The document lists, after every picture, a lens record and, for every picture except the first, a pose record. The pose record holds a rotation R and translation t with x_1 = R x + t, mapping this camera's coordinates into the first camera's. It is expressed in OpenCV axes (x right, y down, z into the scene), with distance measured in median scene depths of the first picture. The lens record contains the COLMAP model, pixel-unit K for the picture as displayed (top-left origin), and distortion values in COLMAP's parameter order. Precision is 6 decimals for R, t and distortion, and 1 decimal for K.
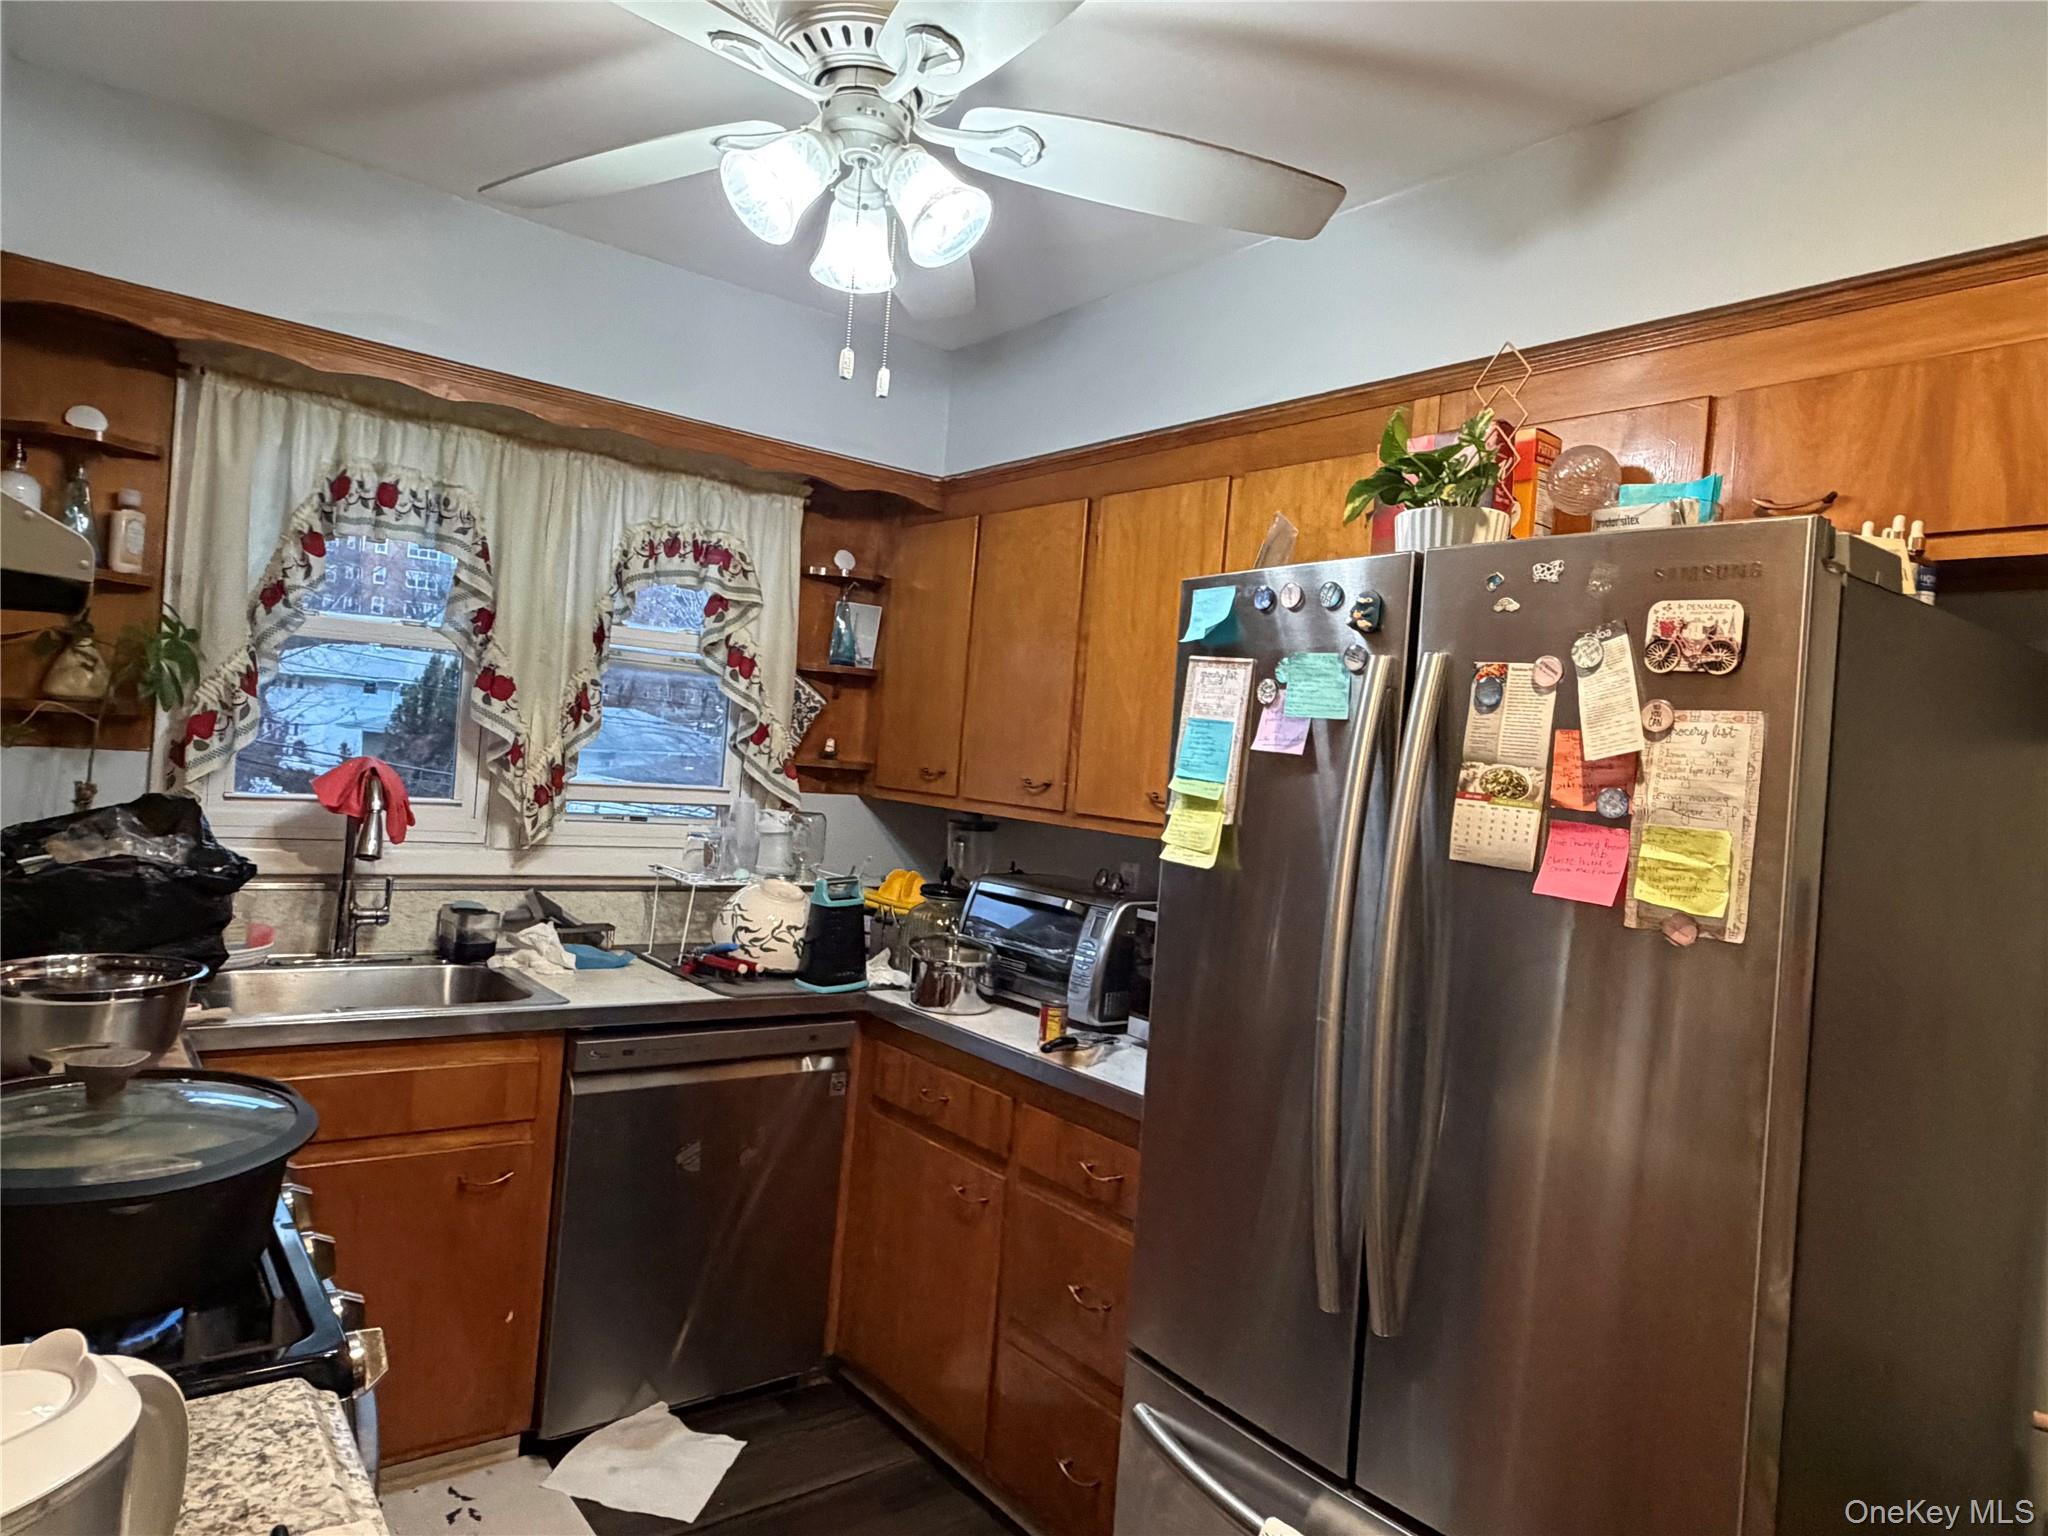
lens RADIAL K [[1266.8, 0, 1018.9], [0, 1266.8, 767.5], [0, 0, 1]] dist [-0.002450, -0.000417]
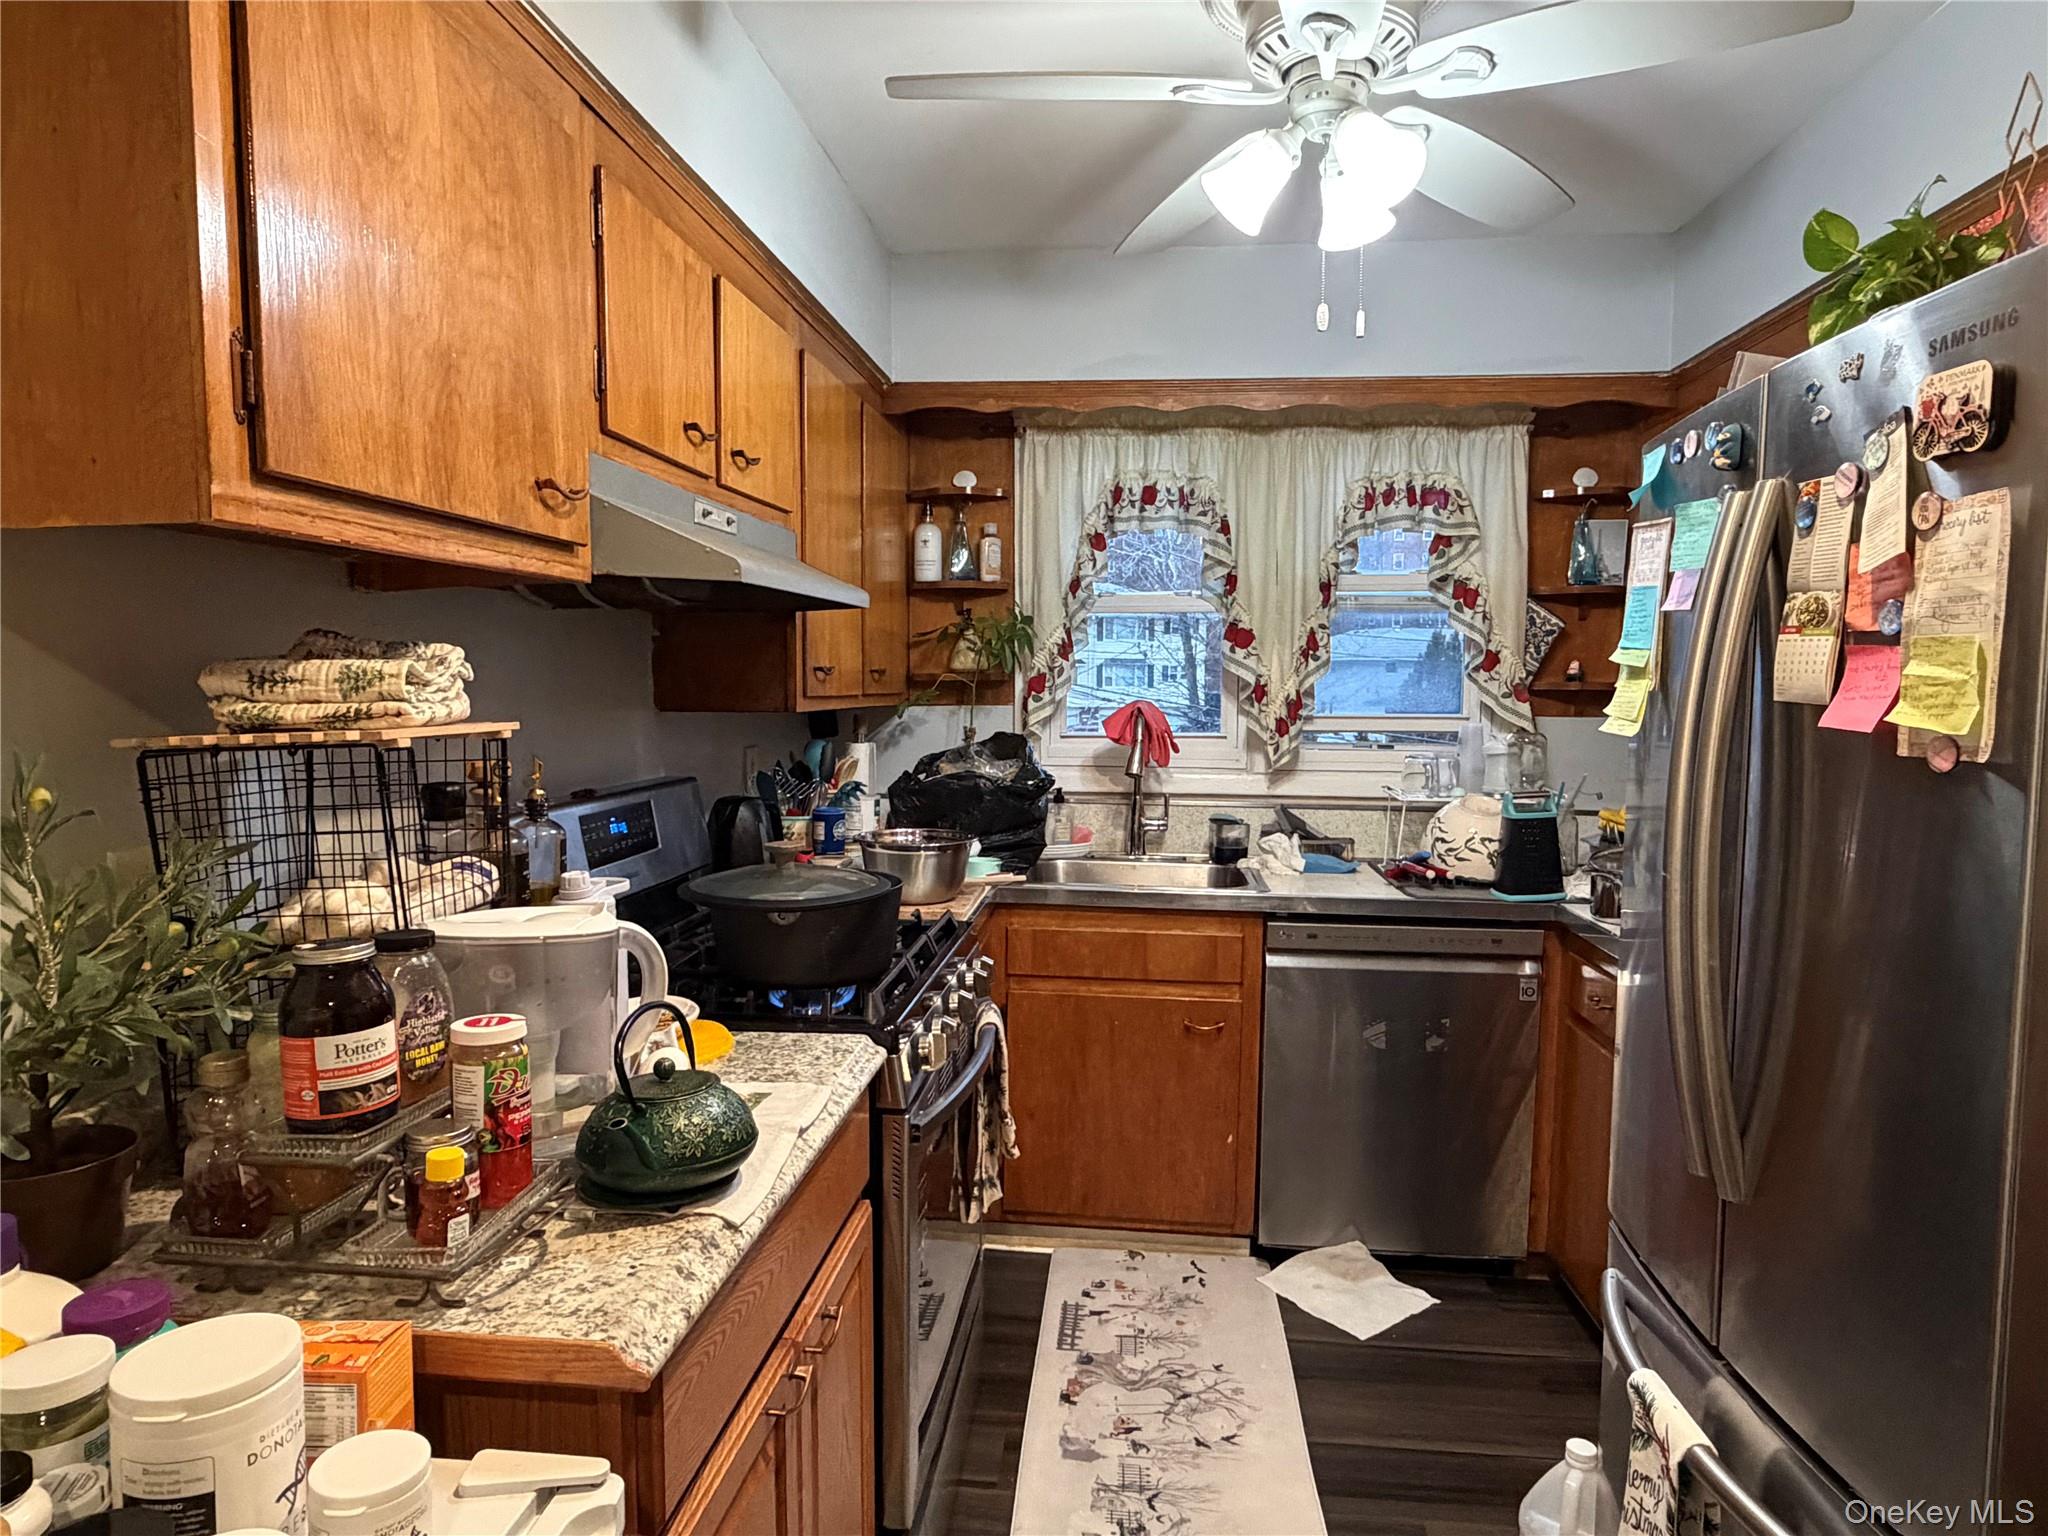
lens RADIAL K [[1266.8, 0, 1019.5], [0, 1266.8, 781.3], [0, 0, 1]] dist [-0.002450, -0.000417]
pose [[0.722283, -0.018873, -0.691340, 0.298379], [0.043651, 0.998879, 0.018337, 0.046348], [0.690218, -0.043422, 0.722297, -0.029131]]
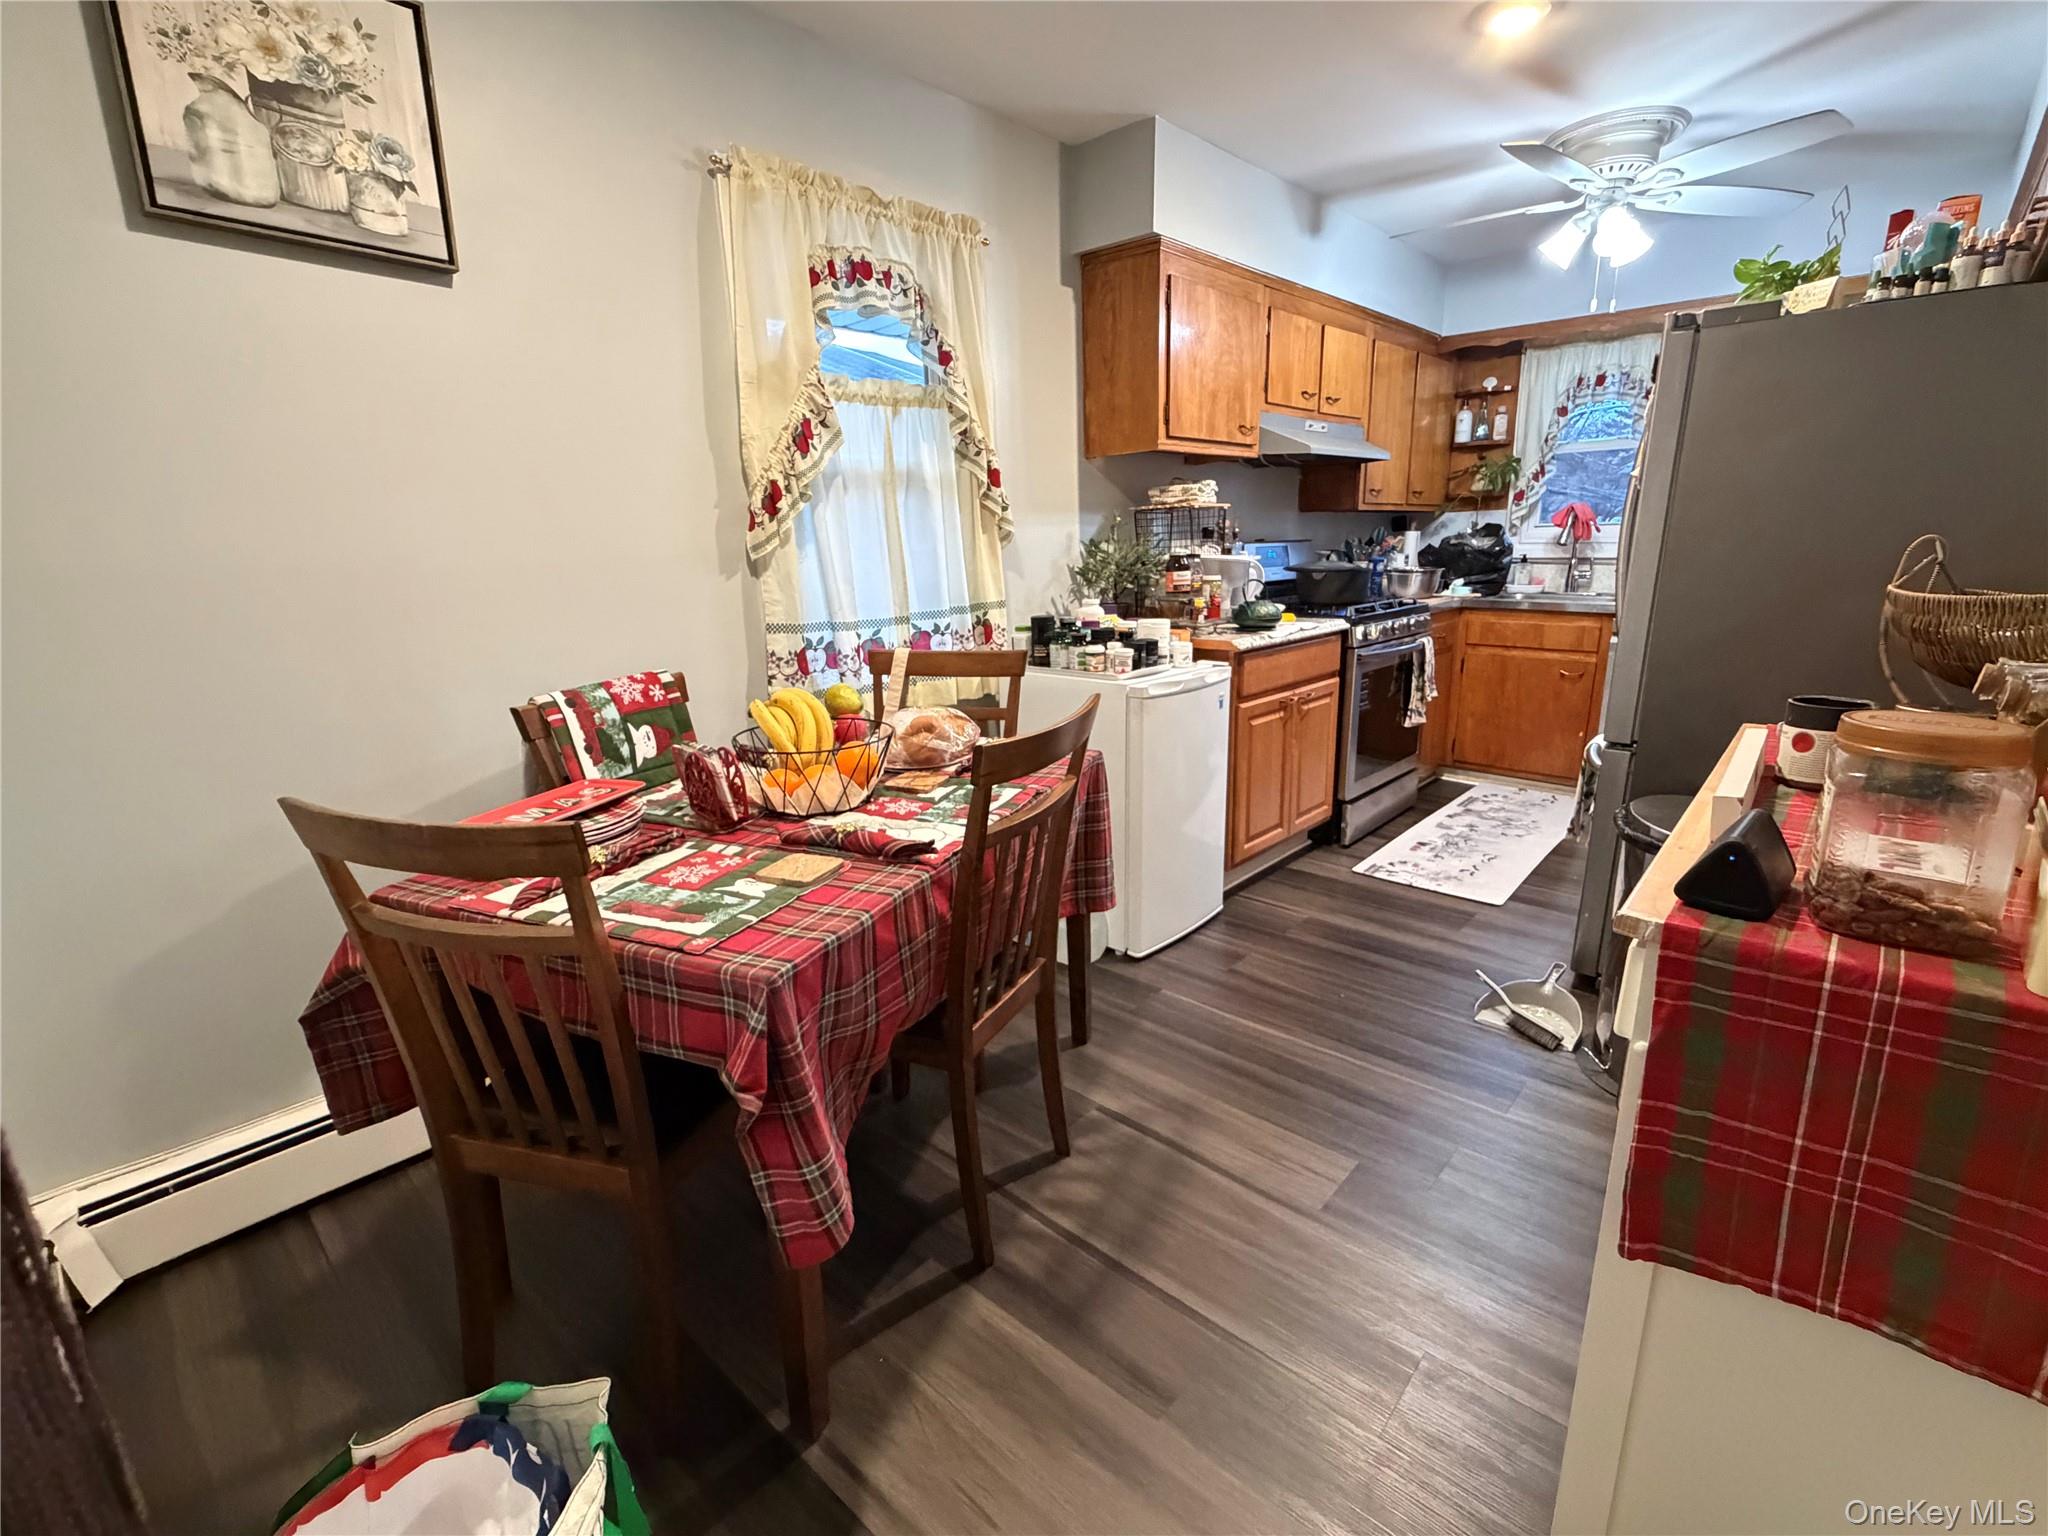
lens RADIAL K [[937.7, 0, 1017.5], [0, 937.7, 764.7], [0, 0, 1]] dist [0.003168, 0.000554]
pose [[0.161537, 0.152729, -0.974977, 1.091436], [0.023077, 0.987097, 0.158452, 0.172816], [0.986597, -0.048096, 0.155928, -0.311978]]
